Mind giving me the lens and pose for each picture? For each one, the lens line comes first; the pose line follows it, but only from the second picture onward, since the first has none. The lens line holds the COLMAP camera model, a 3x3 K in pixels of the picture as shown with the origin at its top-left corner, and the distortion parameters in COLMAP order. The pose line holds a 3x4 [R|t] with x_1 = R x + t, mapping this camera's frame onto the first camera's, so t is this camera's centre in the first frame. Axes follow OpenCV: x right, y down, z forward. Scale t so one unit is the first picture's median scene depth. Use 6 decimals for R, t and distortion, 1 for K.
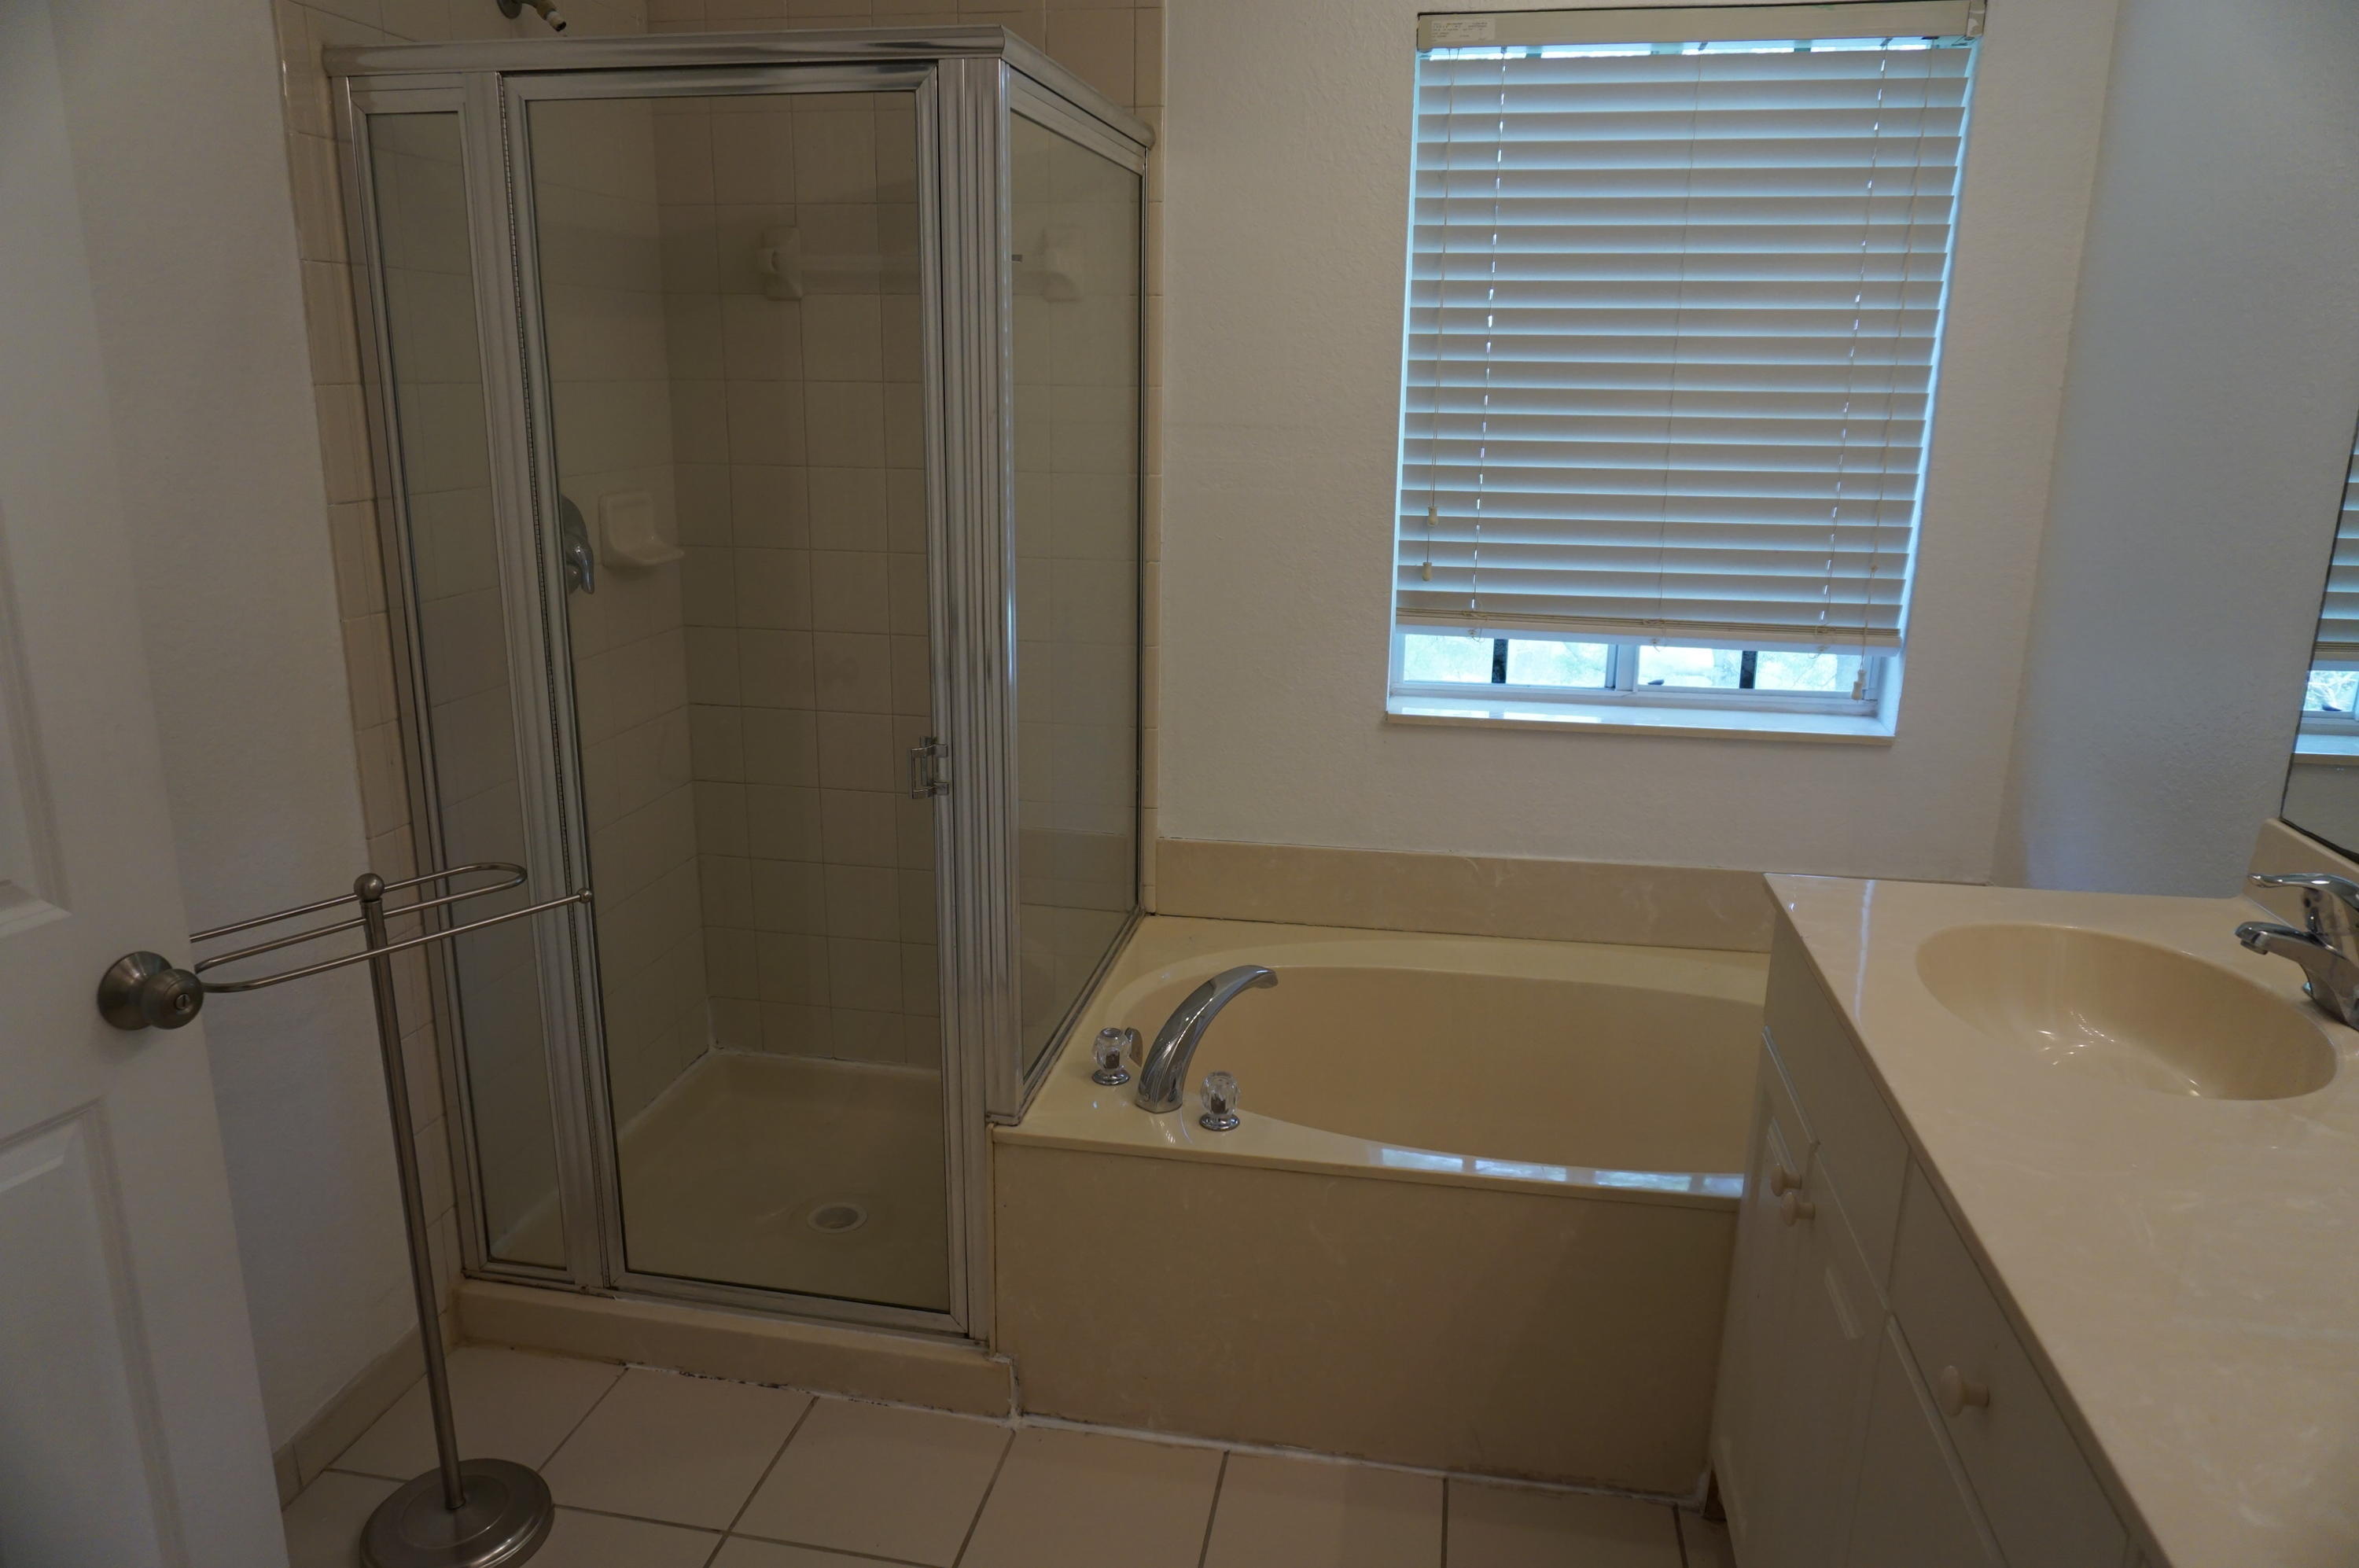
lens RADIAL K [[1683.8, 0, 1179.5], [0, 1683.8, 784.0], [0, 0, 1]] dist [-0.005997, 0.006369]
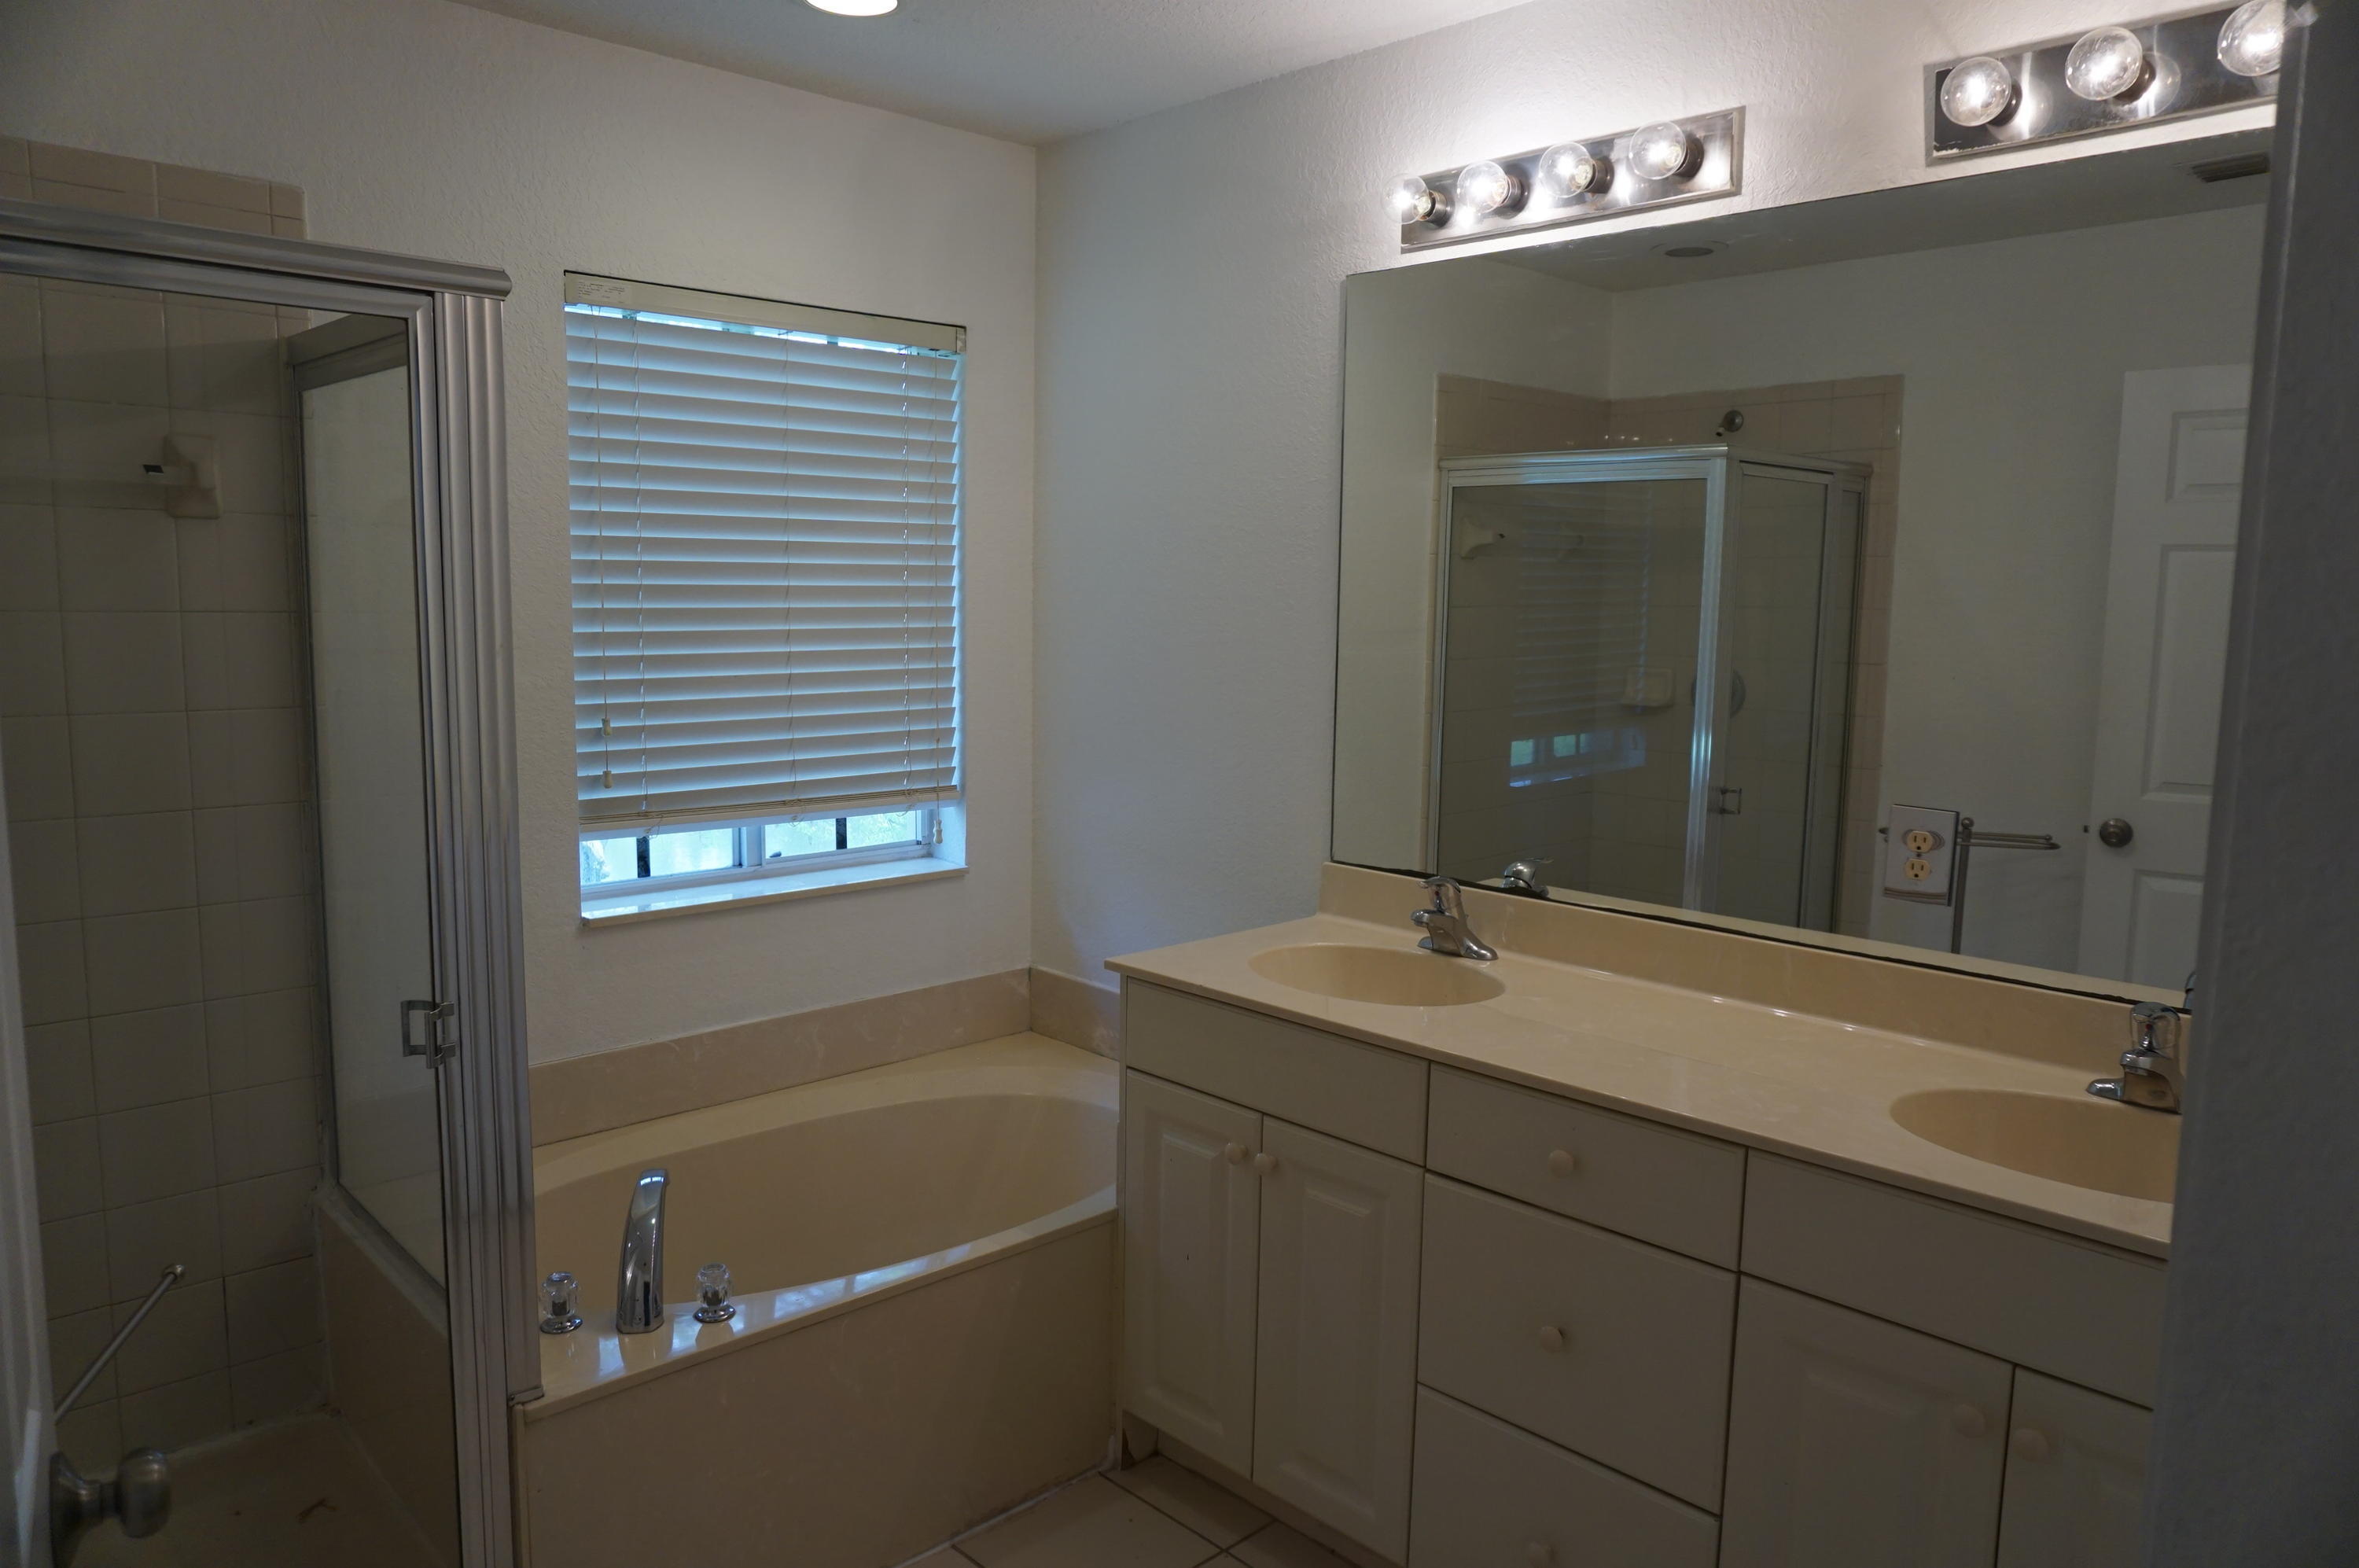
lens RADIAL K [[1683.8, 0, 1179.5], [0, 1683.8, 784.0], [0, 0, 1]] dist [-0.005997, 0.006369]
pose [[0.571617, -0.099687, 0.814443, -0.512993], [0.195176, 0.980622, -0.016957, -0.035799], [-0.796970, 0.168653, 0.579996, 0.104991]]
